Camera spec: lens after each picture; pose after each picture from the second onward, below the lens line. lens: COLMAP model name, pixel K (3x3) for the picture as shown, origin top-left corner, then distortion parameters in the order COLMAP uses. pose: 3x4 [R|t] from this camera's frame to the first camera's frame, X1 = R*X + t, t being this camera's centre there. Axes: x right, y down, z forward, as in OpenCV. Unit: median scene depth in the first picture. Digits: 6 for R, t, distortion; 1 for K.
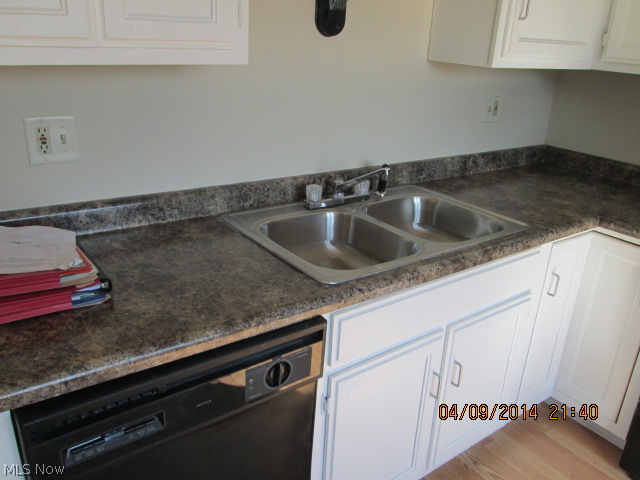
lens RADIAL K [[537.4, 0, 319.3], [0, 537.4, 237.5], [0, 0, 1]] dist [-0.036773, 0.014293]
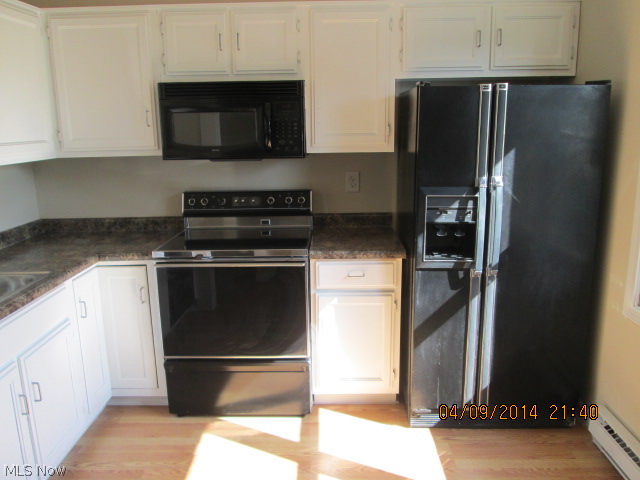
lens RADIAL K [[537.4, 0, 319.3], [0, 537.4, 237.5], [0, 0, 1]] dist [-0.036773, 0.014293]
pose [[0.608919, -0.229320, 0.759362, -0.196776], [0.336800, 0.941468, 0.014240, 0.098906], [-0.718181, 0.247082, 0.650513, -0.387366]]
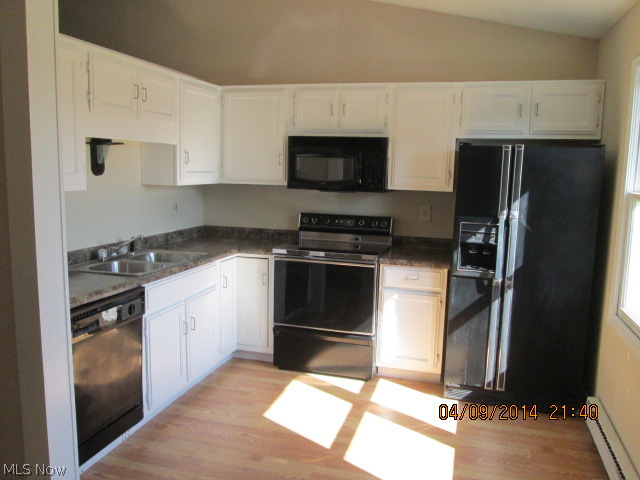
lens RADIAL K [[537.4, 0, 319.3], [0, 537.4, 237.5], [0, 0, 1]] dist [-0.036773, 0.014293]
pose [[0.797896, -0.113966, 0.591924, -0.490311], [0.238706, 0.961428, -0.136660, 0.293917], [-0.553517, 0.250337, 0.794324, -0.917659]]
